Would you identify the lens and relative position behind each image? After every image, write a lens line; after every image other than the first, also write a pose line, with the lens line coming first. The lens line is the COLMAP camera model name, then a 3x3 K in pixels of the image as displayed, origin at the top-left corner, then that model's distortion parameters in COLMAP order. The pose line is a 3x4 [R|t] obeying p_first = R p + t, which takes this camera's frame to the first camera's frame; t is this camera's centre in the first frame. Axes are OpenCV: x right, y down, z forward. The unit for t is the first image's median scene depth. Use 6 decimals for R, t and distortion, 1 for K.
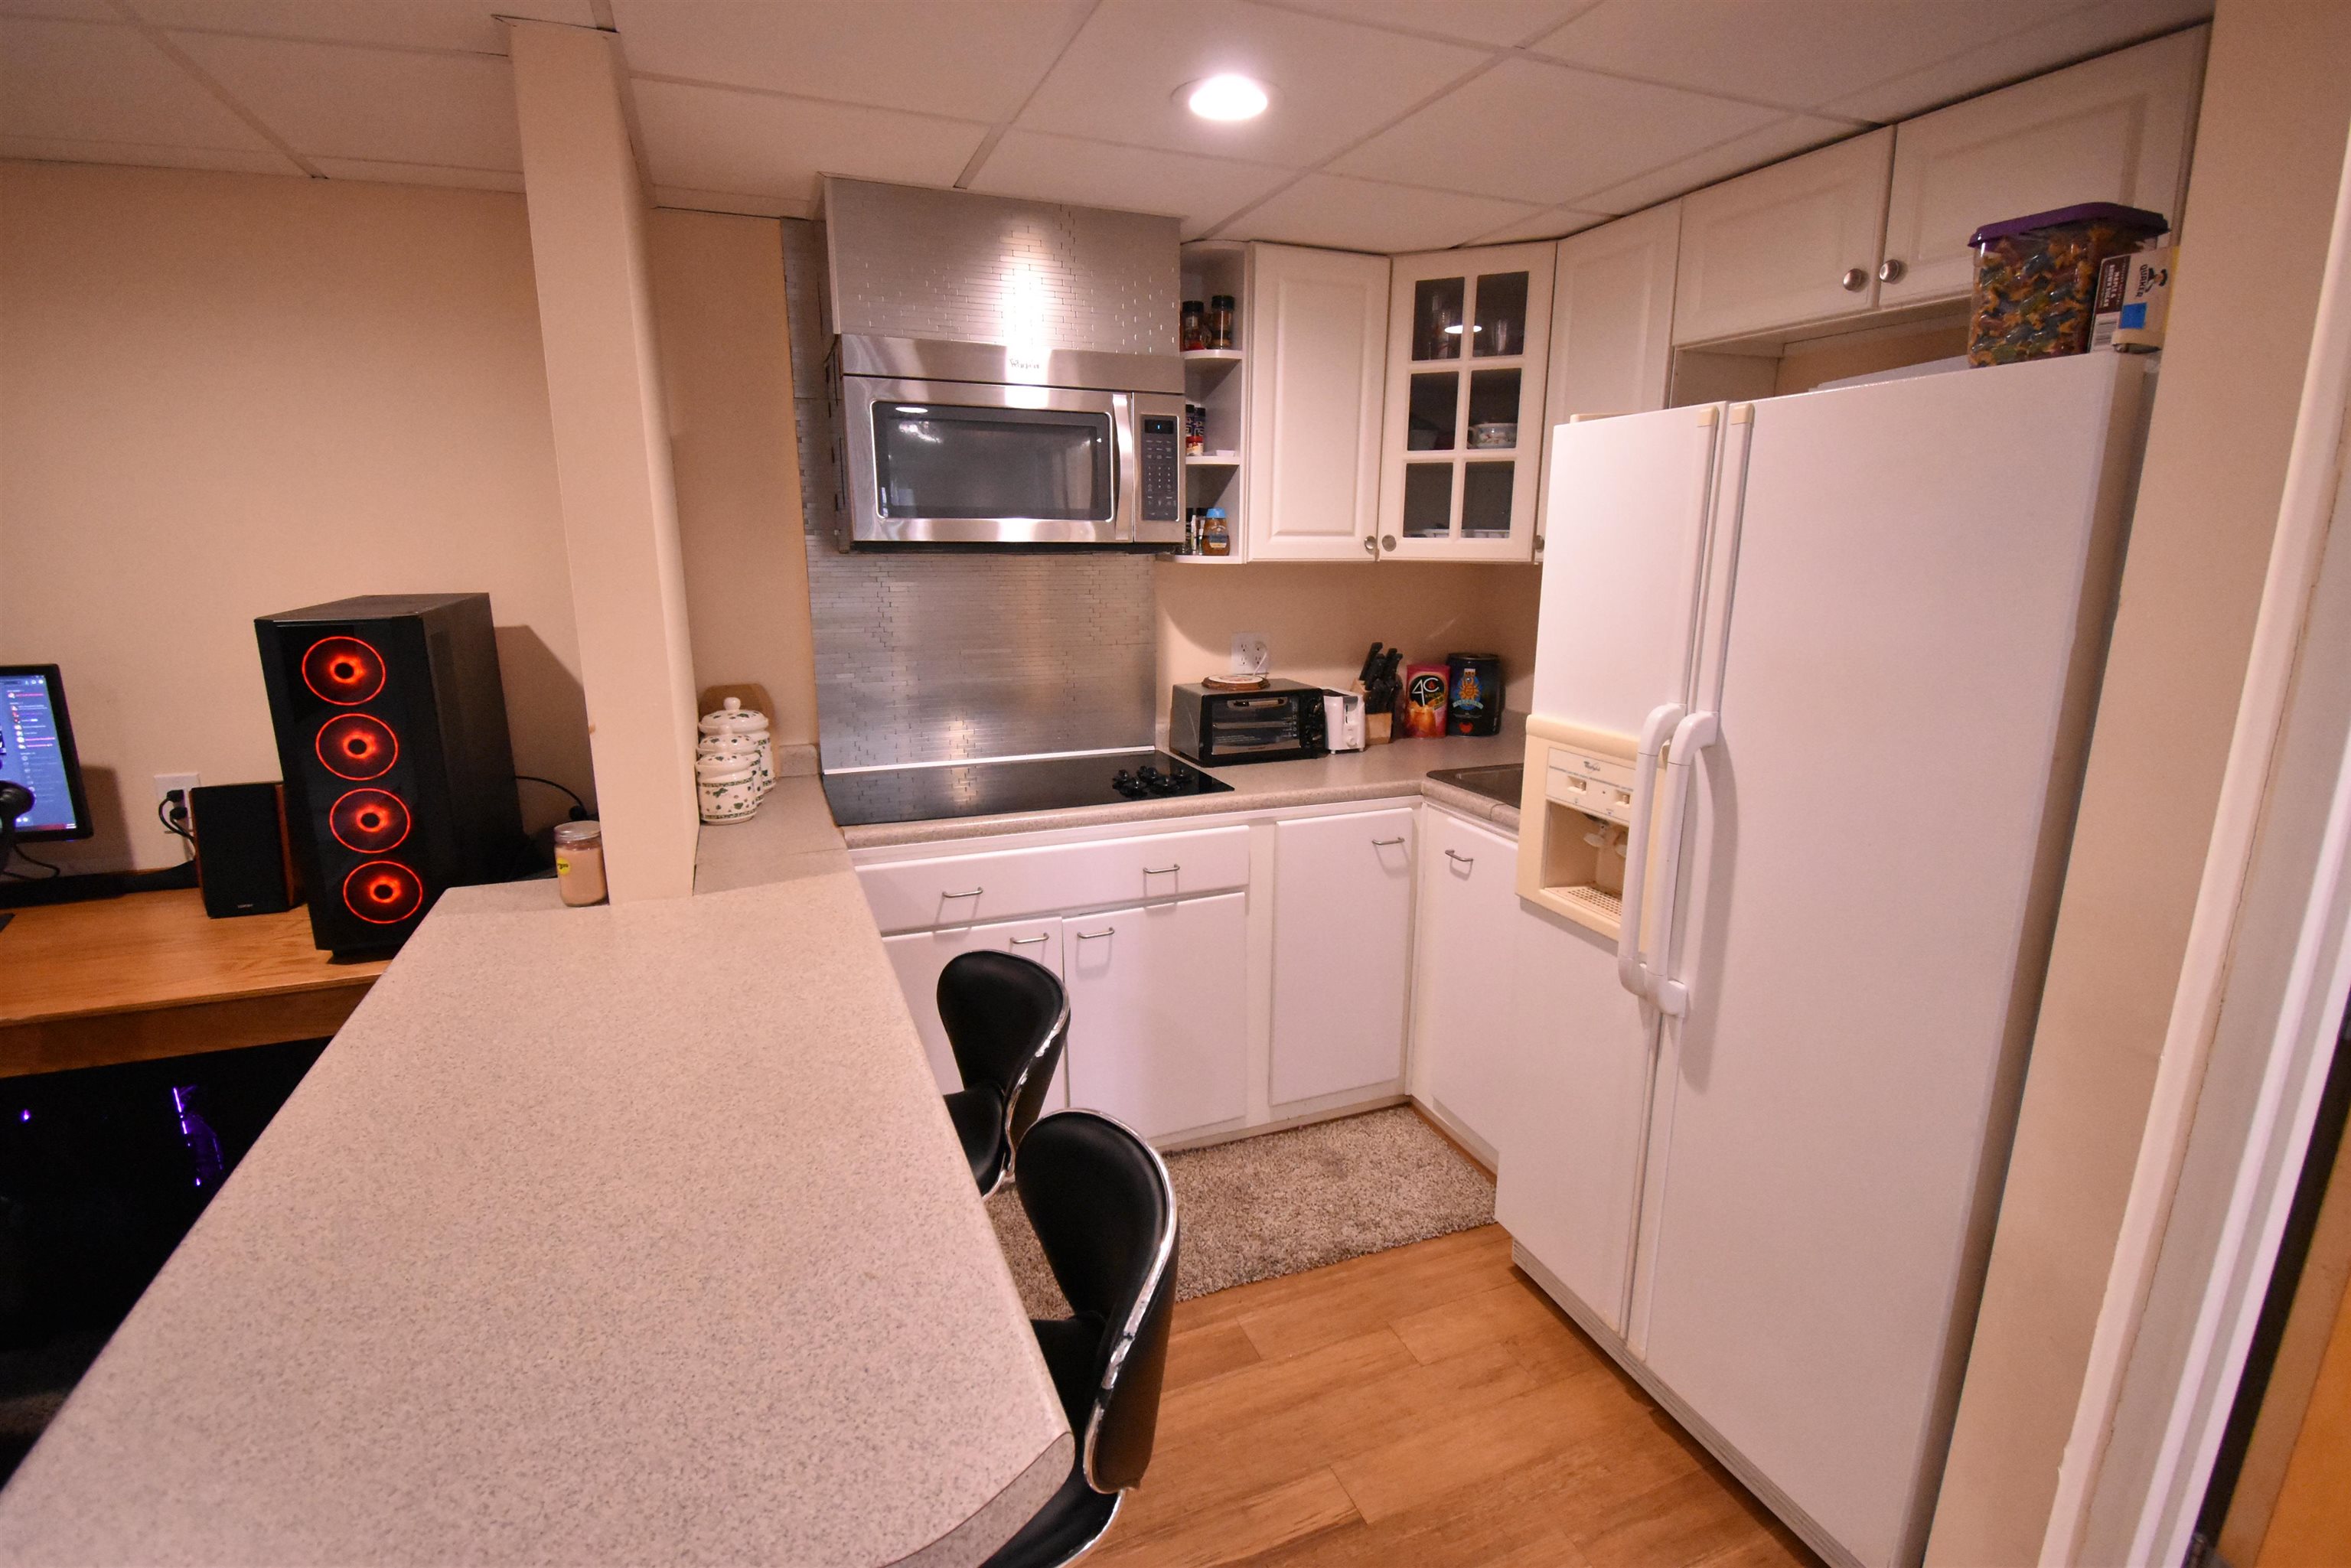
lens RADIAL K [[1080.7, 0, 1175.5], [0, 1080.7, 784.0], [0, 0, 1]] dist [0.004014, -0.017147]
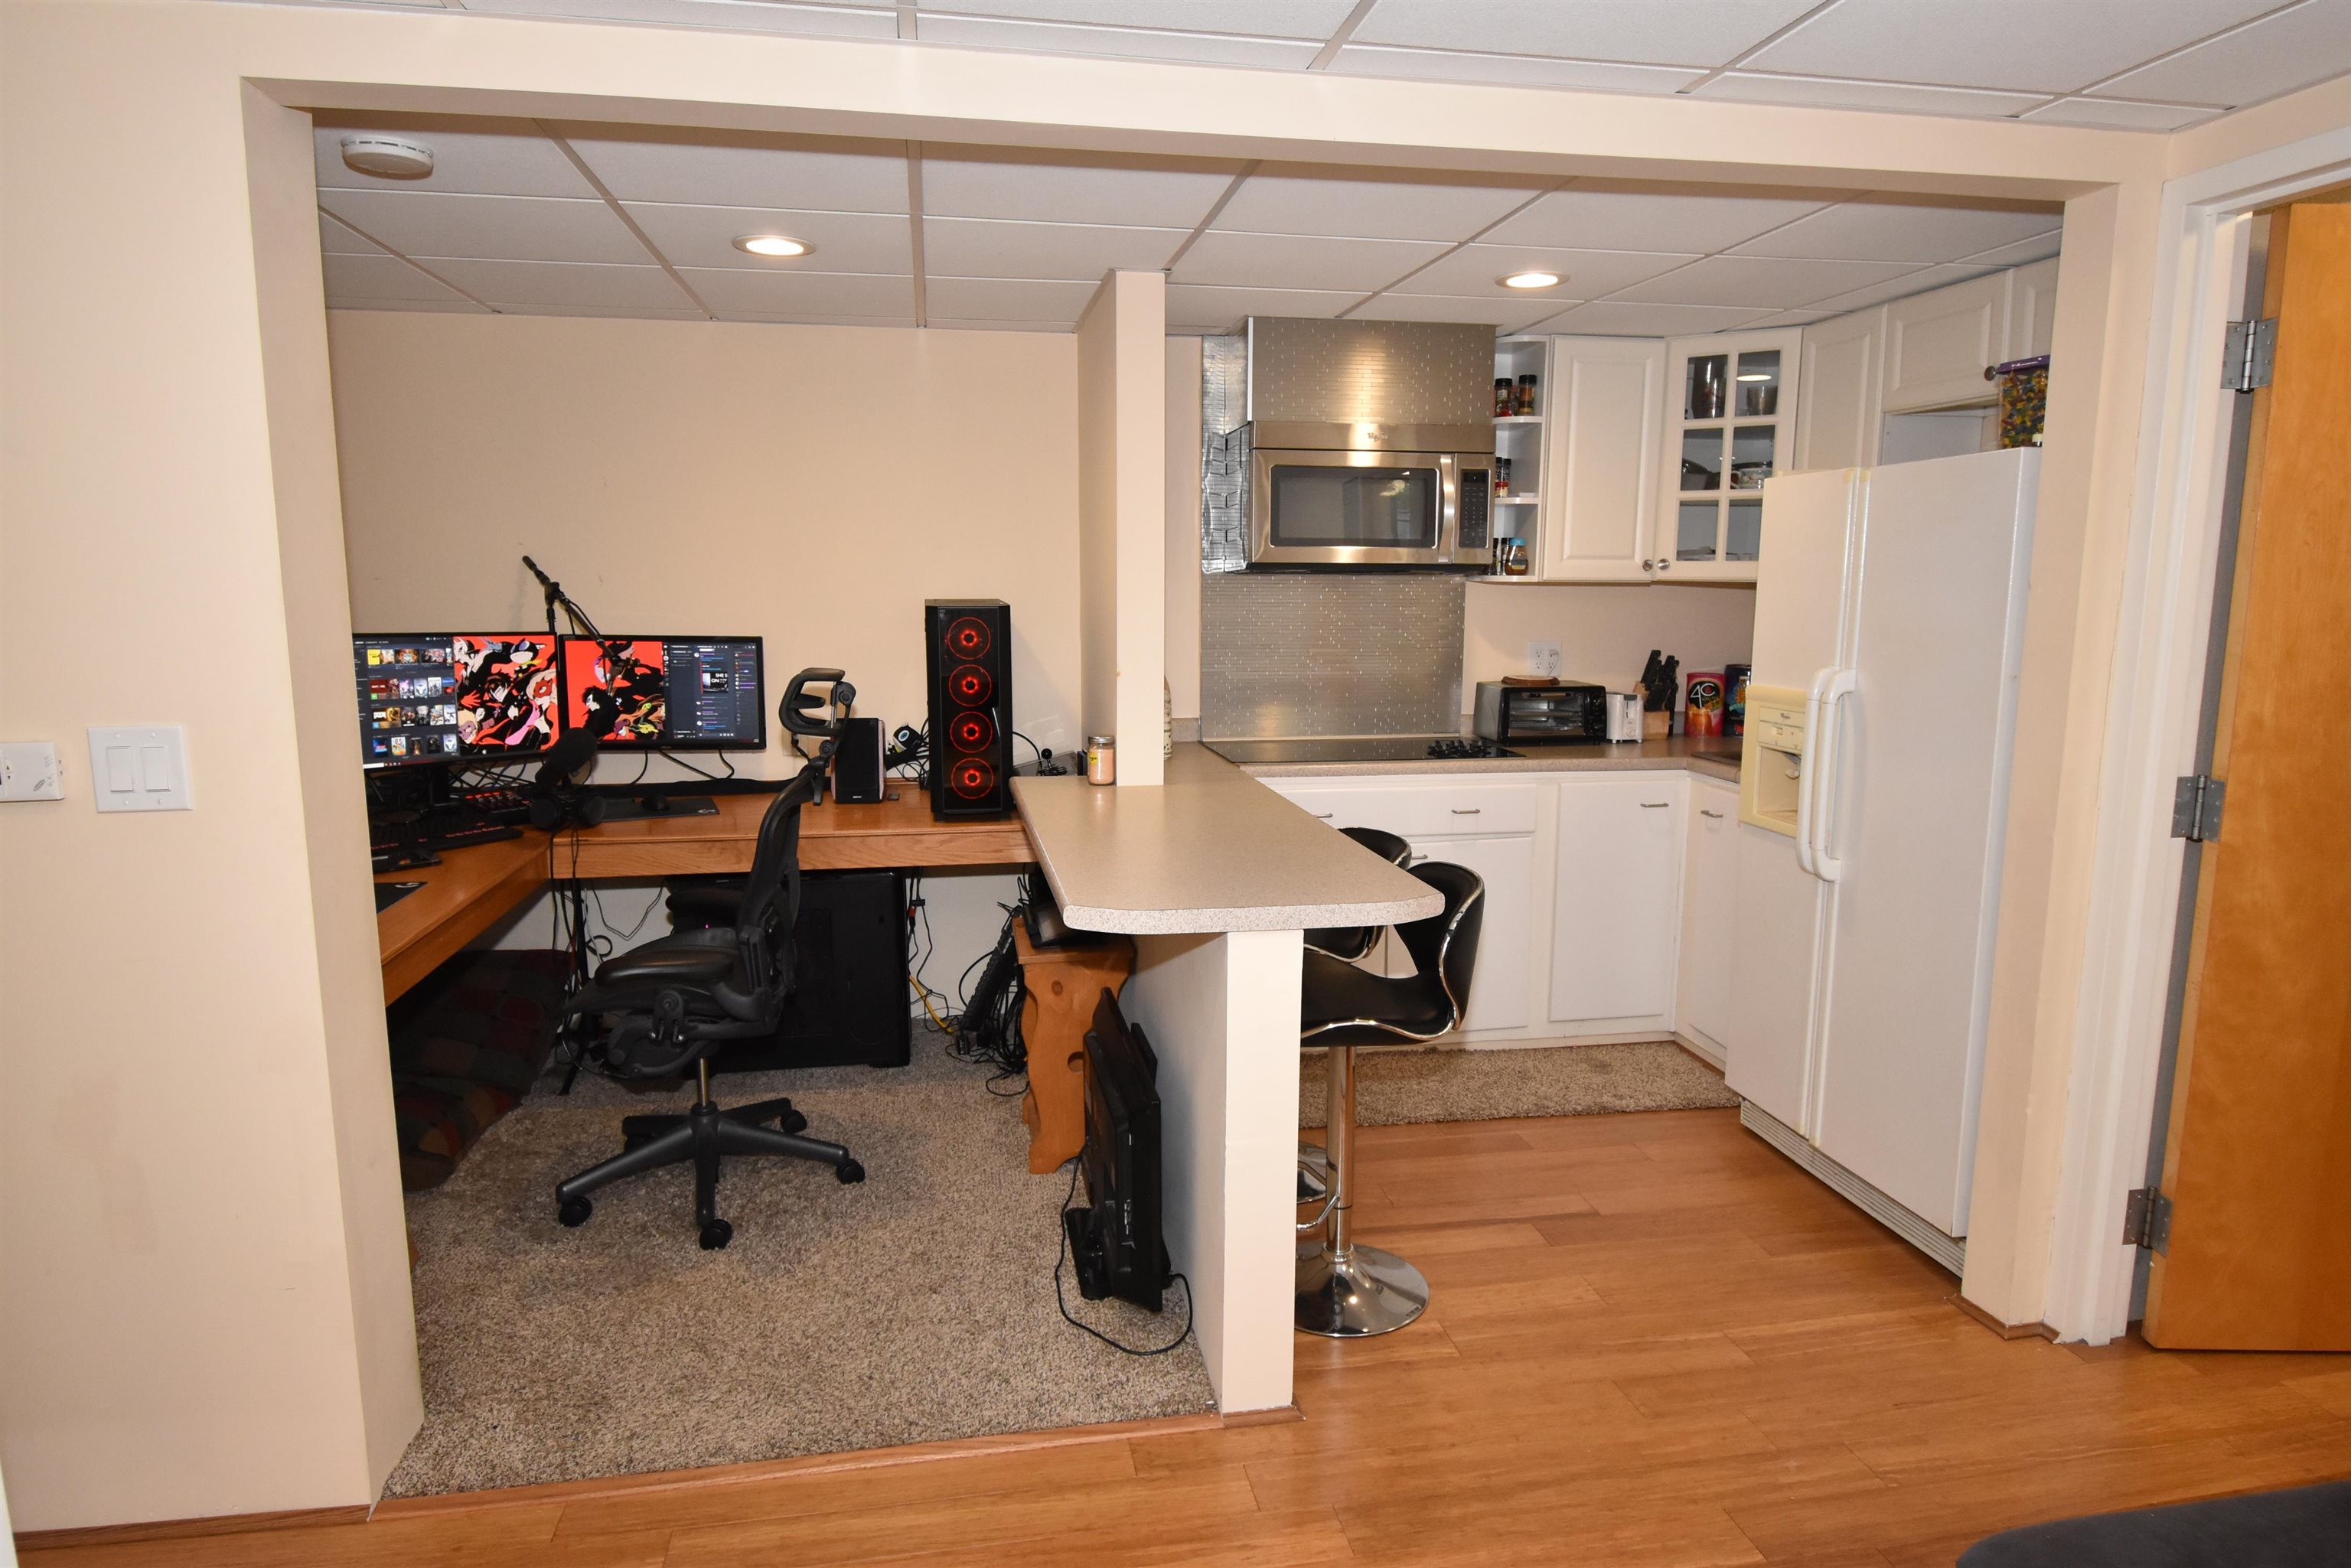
lens RADIAL K [[1345.3, 0, 1175.5], [0, 1345.3, 784.0], [0, 0, 1]] dist [0.003704, -0.000244]
pose [[0.977632, 0.031812, -0.207904, -0.016664], [-0.046341, 0.996783, -0.065388, 0.148467], [0.205155, 0.073560, 0.975961, -0.580028]]
